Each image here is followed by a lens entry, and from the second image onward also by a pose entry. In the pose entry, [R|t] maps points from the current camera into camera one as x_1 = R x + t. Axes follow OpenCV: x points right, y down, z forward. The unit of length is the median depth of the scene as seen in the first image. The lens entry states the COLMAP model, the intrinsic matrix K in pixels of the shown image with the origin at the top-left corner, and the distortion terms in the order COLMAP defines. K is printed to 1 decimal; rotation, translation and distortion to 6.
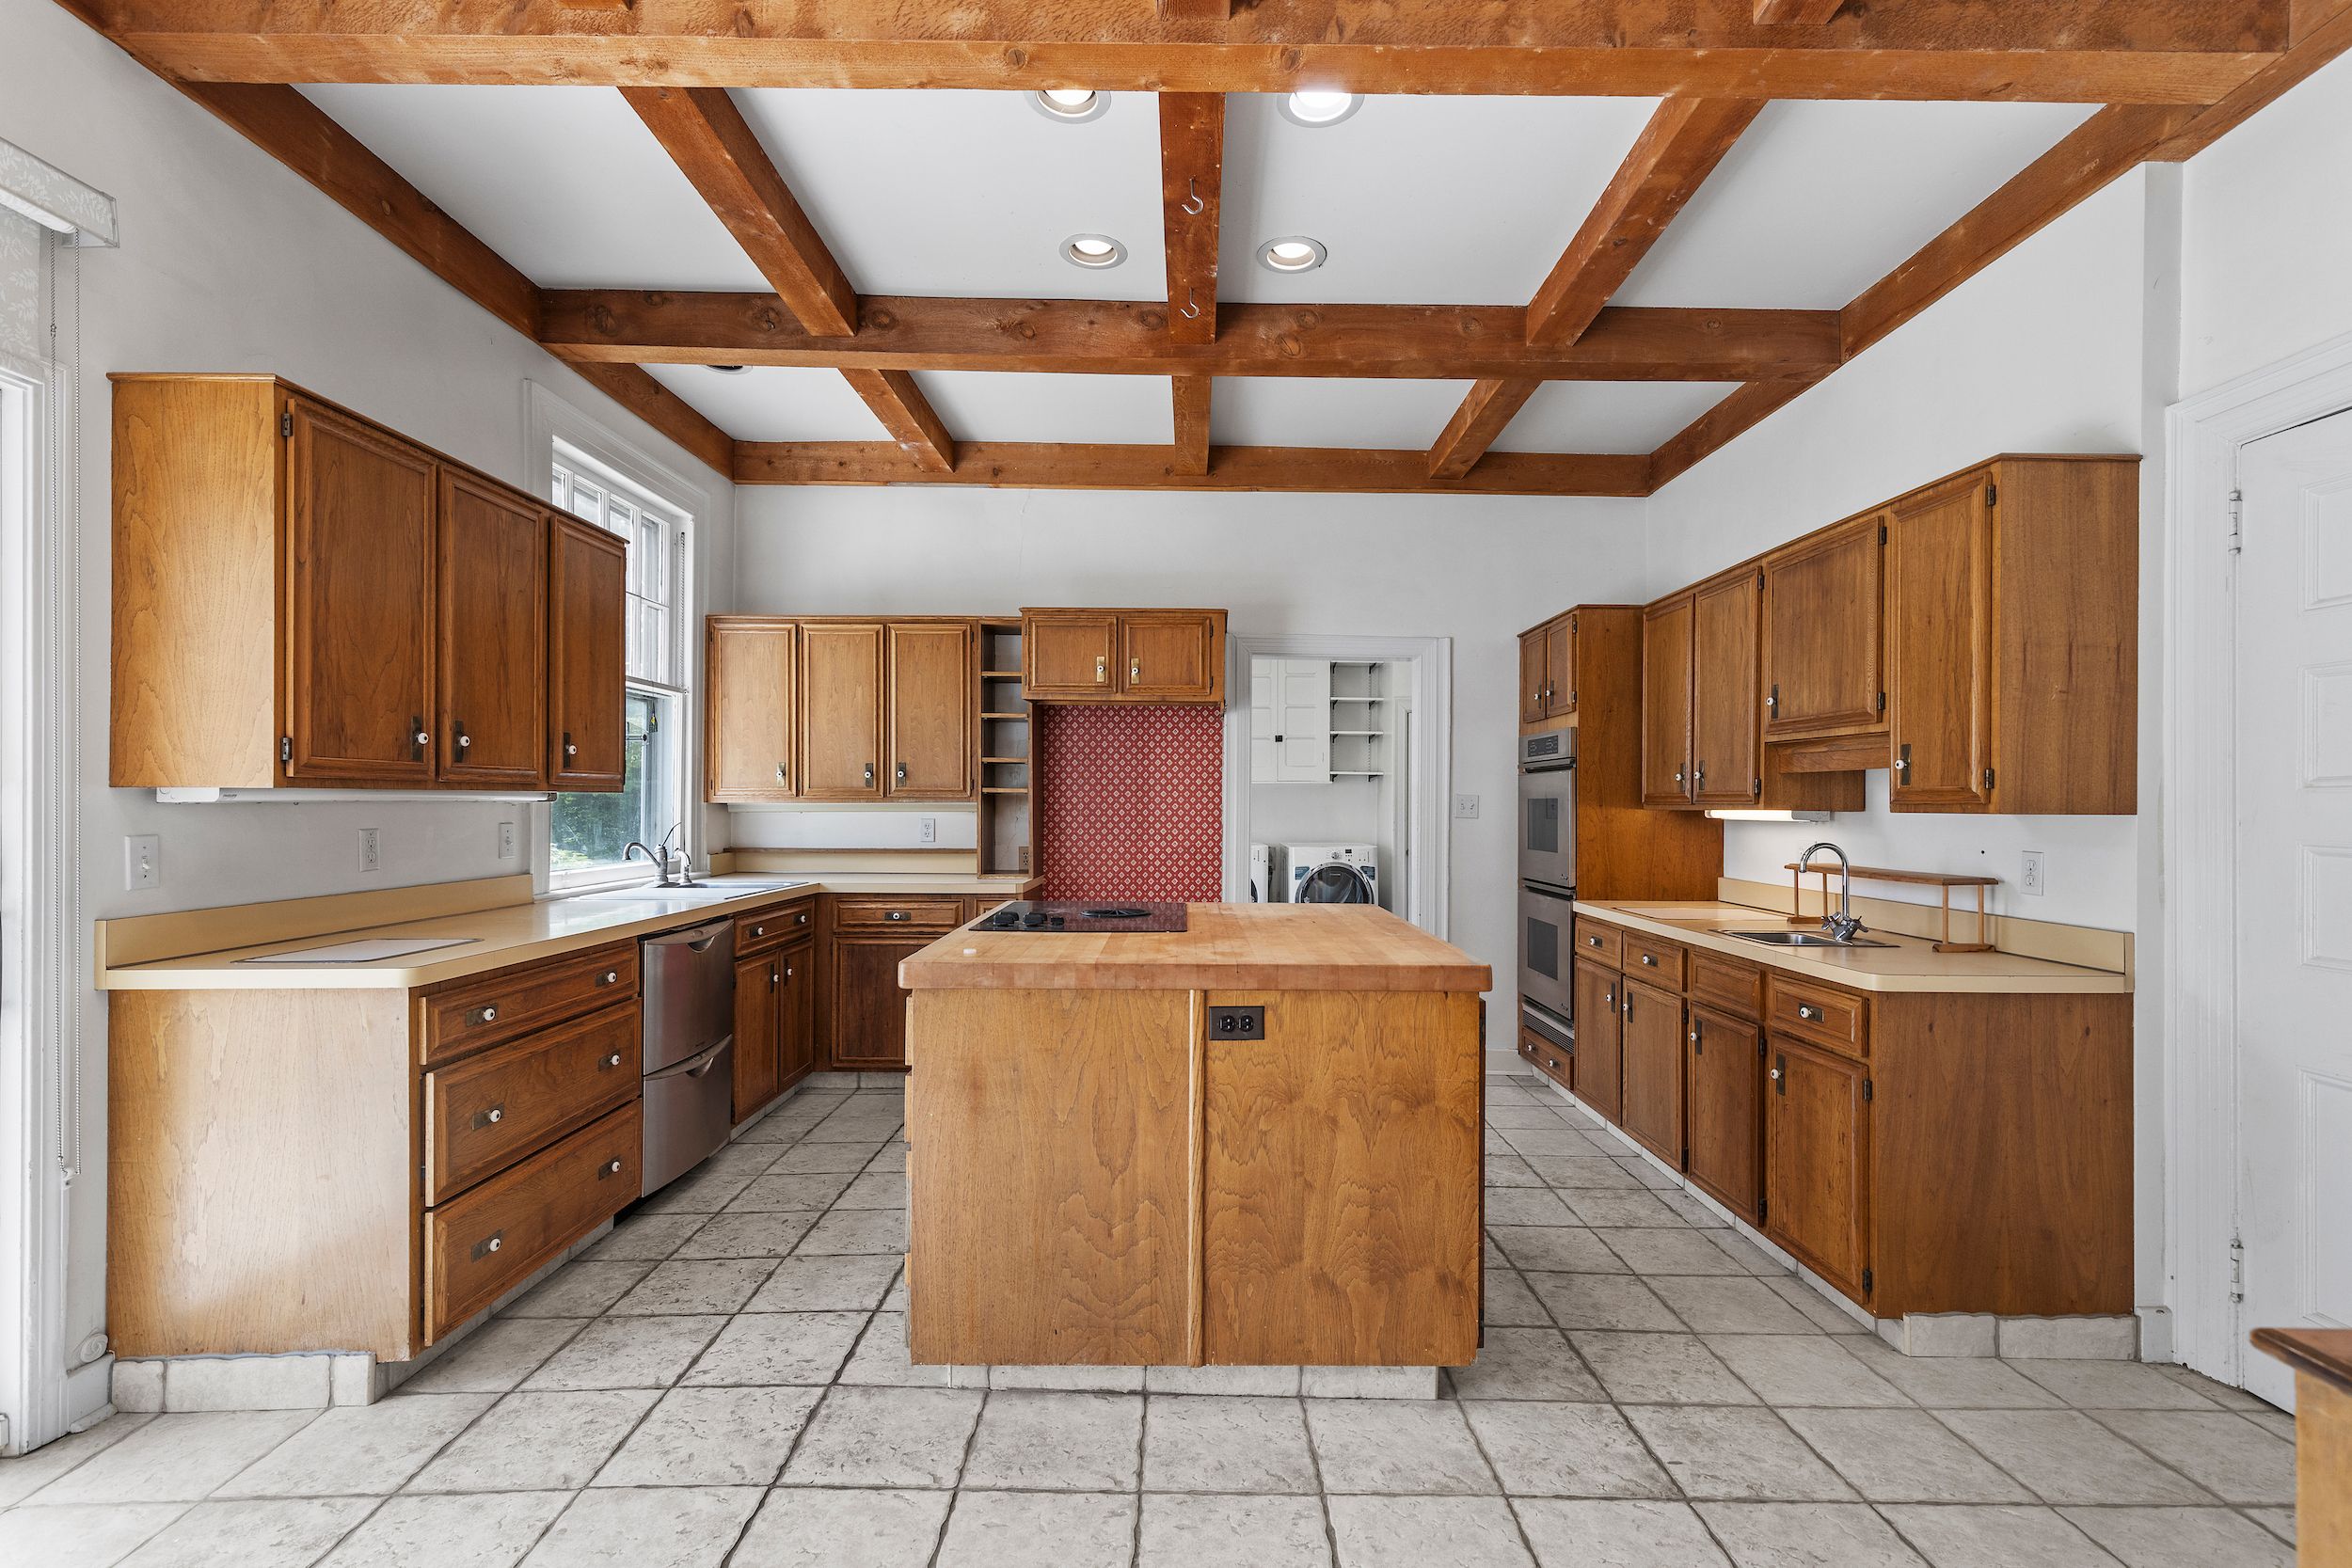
lens RADIAL K [[1056.2, 0, 1182.5], [0, 1056.2, 796.5], [0, 0, 1]] dist [0.008282, -0.000213]
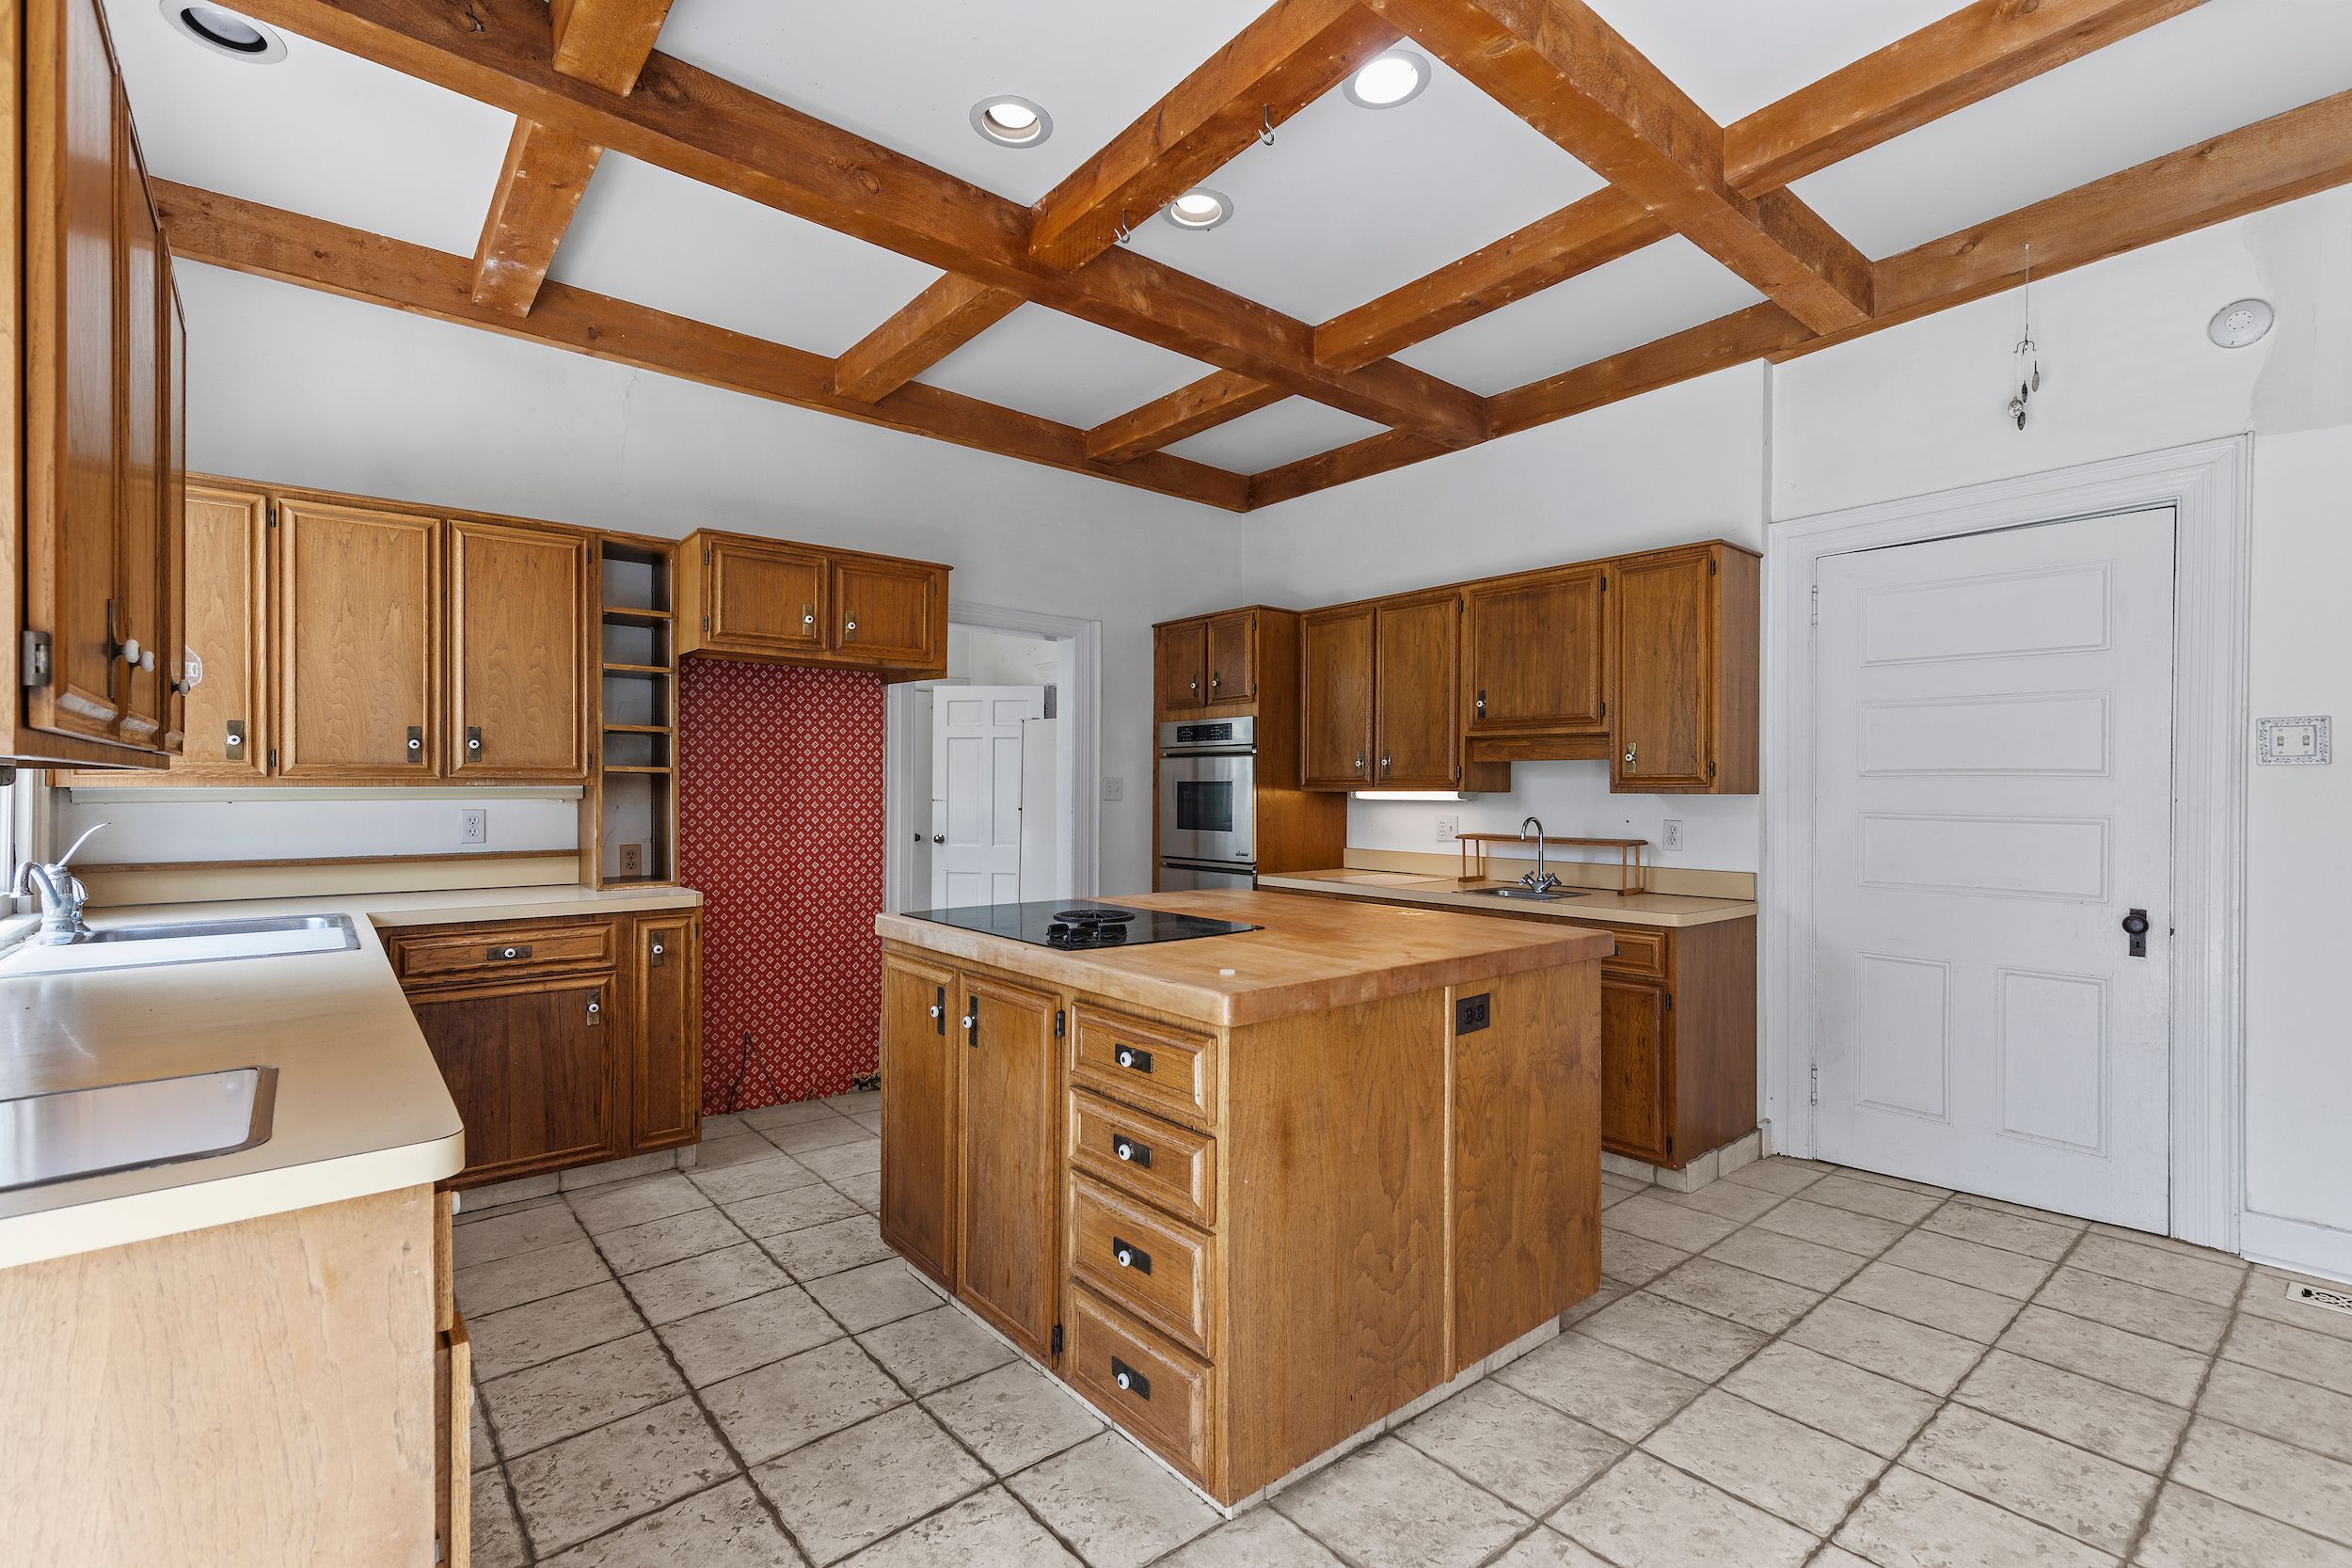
lens RADIAL K [[1056.2, 0, 1173.1], [0, 1056.2, 780.8], [0, 0, 1]] dist [0.008282, -0.000213]
pose [[0.774573, 0.001685, 0.632482, -0.576541], [-0.003792, 0.999991, 0.001980, -0.001096], [-0.632473, -0.003932, 0.774572, 0.310511]]
